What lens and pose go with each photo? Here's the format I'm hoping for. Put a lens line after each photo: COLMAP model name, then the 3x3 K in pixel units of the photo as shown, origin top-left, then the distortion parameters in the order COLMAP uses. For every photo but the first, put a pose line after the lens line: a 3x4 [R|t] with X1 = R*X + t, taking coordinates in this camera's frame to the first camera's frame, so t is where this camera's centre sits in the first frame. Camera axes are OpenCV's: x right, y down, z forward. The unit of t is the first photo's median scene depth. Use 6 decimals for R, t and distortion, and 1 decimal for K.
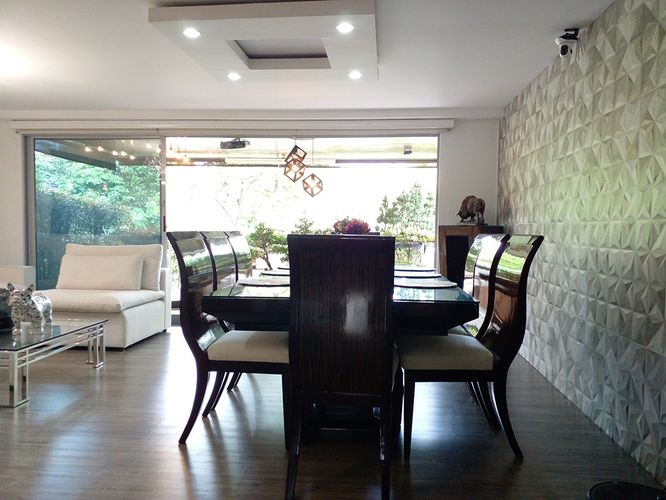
lens RADIAL K [[532.2, 0, 335.6], [0, 532.2, 251.3], [0, 0, 1]] dist [0.122858, -0.204280]
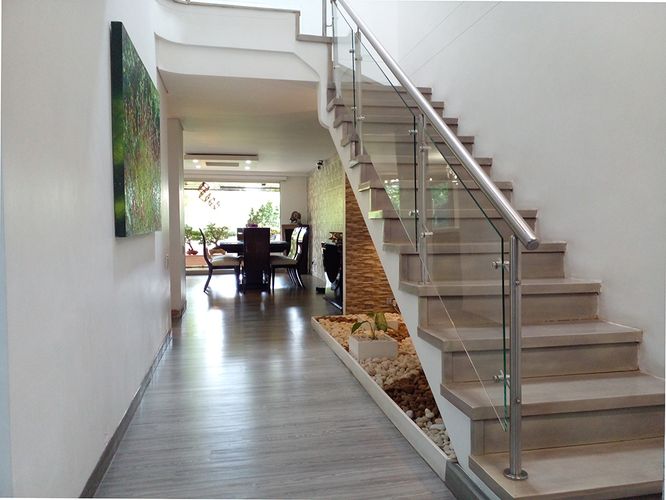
lens RADIAL K [[532.2, 0, 335.6], [0, 532.2, 251.3], [0, 0, 1]] dist [0.122858, -0.204280]
pose [[0.959580, -0.027256, 0.280113, -0.211220], [0.026170, 0.999628, 0.007616, 0.051113], [-0.280216, 0.000022, 0.959937, -1.168543]]
